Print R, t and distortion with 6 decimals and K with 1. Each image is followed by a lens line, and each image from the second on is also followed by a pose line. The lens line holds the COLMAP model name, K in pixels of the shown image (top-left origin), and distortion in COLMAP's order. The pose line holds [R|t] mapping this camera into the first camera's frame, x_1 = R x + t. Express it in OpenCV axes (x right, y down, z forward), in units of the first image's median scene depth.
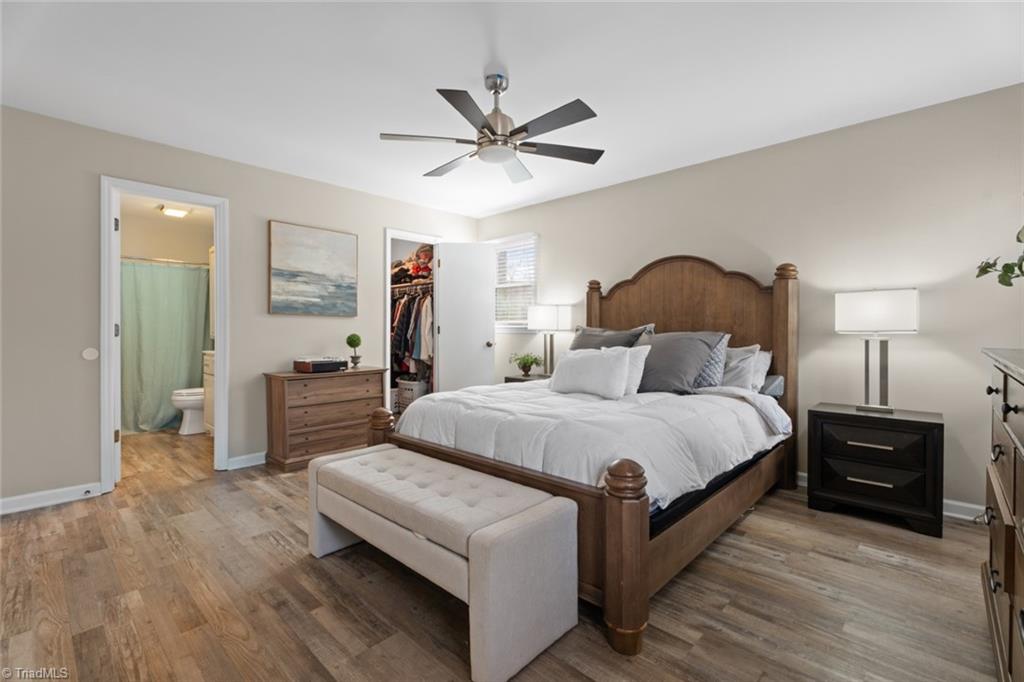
lens RADIAL K [[457.5, 0, 507.5], [0, 457.5, 335.7], [0, 0, 1]] dist [0.003993, -0.000639]
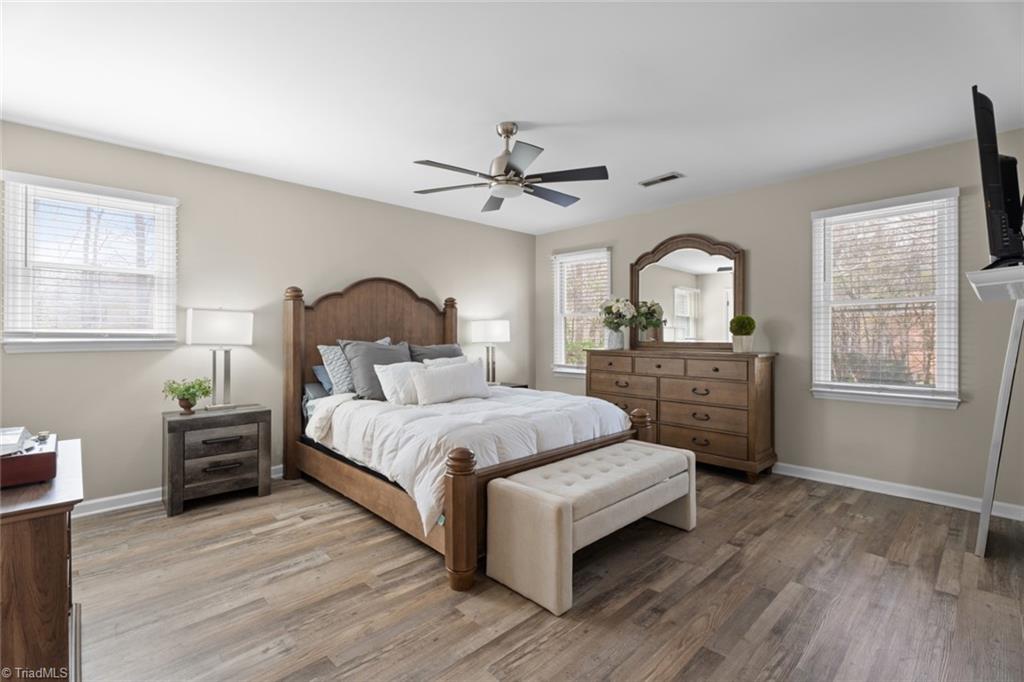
lens RADIAL K [[457.5, 0, 510.8], [0, 457.5, 338.1], [0, 0, 1]] dist [0.003993, -0.000639]
pose [[0.048179, -0.007400, 0.998811, -0.920529], [0.012576, 0.999898, 0.006801, -0.032755], [-0.998760, 0.012233, 0.048268, 0.751956]]
